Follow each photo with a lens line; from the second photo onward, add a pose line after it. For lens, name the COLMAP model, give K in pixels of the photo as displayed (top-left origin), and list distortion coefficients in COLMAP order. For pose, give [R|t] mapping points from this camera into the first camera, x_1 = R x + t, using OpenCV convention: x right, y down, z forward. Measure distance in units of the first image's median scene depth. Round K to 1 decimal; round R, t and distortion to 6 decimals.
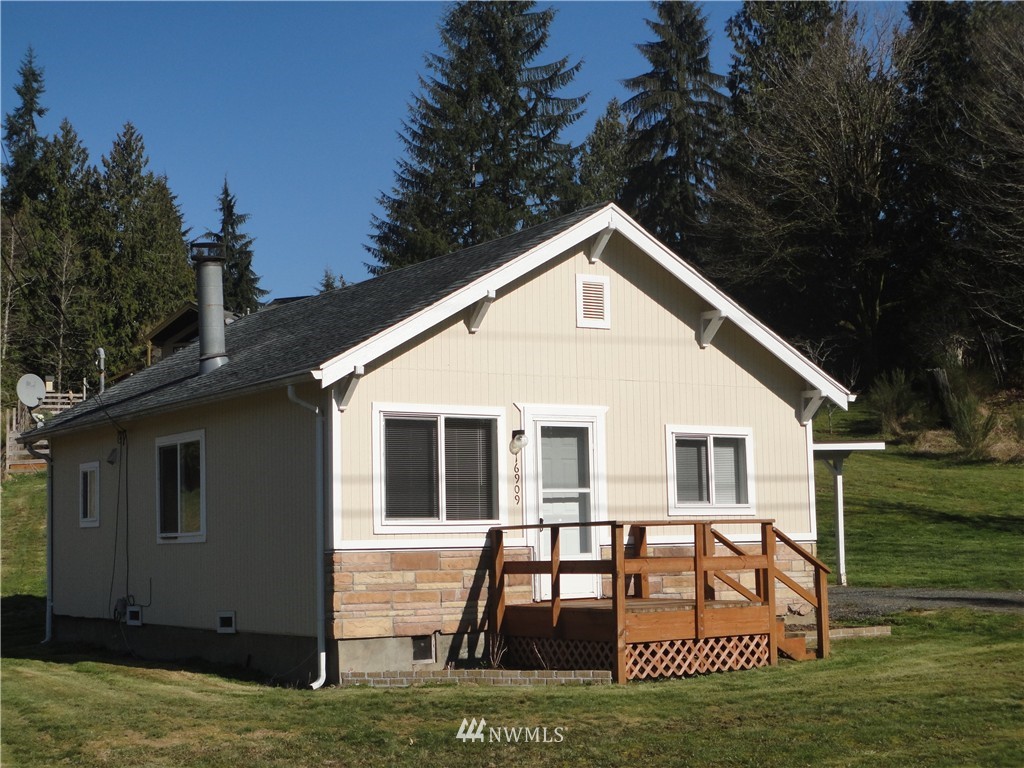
lens RADIAL K [[1577.4, 0, 509.0], [0, 1577.4, 383.1], [0, 0, 1]] dist [0.023780, 0.000000]
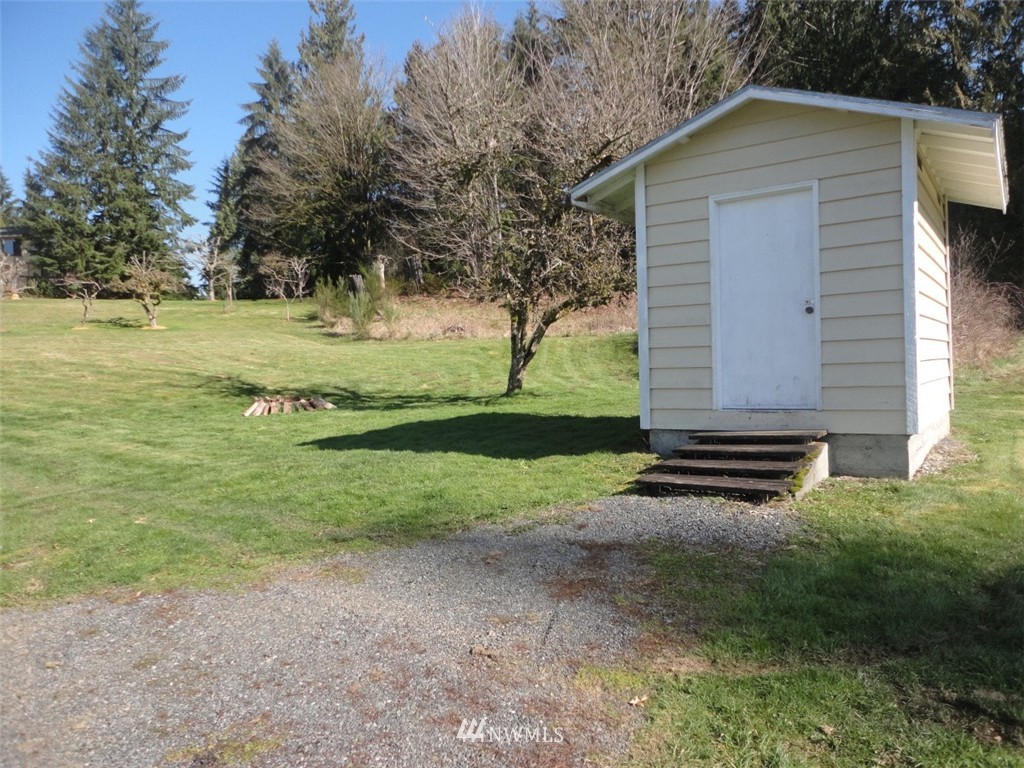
lens RADIAL K [[748.1, 0, 512.7], [0, 748.1, 384.2], [0, 0, 1]] dist [-0.001421, 0.005095]
pose [[0.953523, -0.013821, 0.301003, 0.125797], [-0.018880, 0.994244, 0.105461, 0.009395], [-0.300728, -0.106242, 0.947774, 0.190090]]
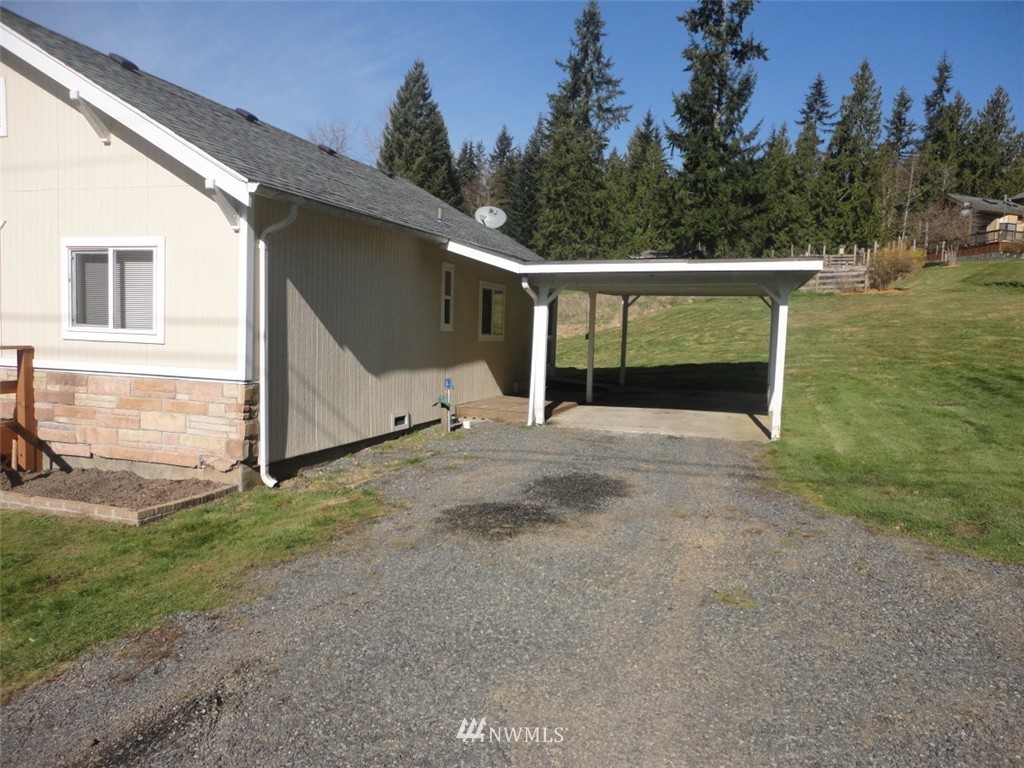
lens RADIAL K [[748.1, 0, 511.7], [0, 748.1, 381.5], [0, 0, 1]] dist [-0.001421, 0.005095]
pose [[0.601913, 0.091474, -0.793305, 0.367977], [0.033470, 0.989655, 0.139509, 0.034575], [0.797860, -0.110525, 0.592625, 0.578871]]
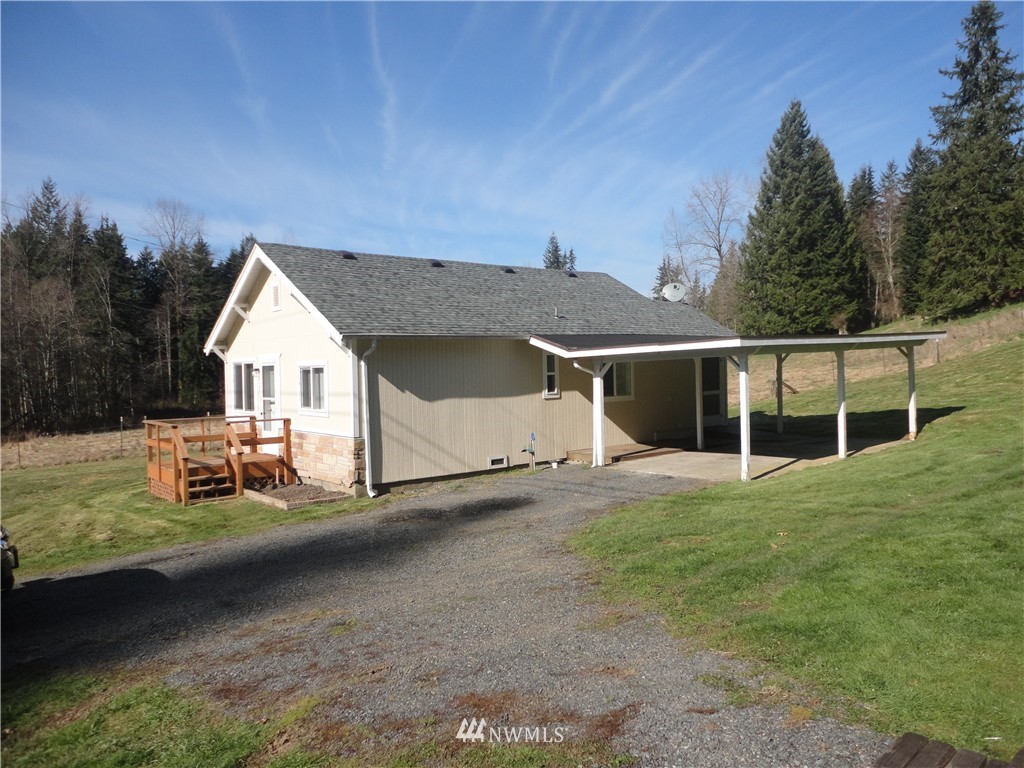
lens RADIAL K [[748.1, 0, 509.6], [0, 748.1, 383.1], [0, 0, 1]] dist [-0.001421, 0.005095]
pose [[0.092315, 0.034077, -0.995147, 0.570062], [0.111651, 0.992757, 0.044353, 0.023956], [0.989450, -0.115204, 0.087842, 0.708306]]
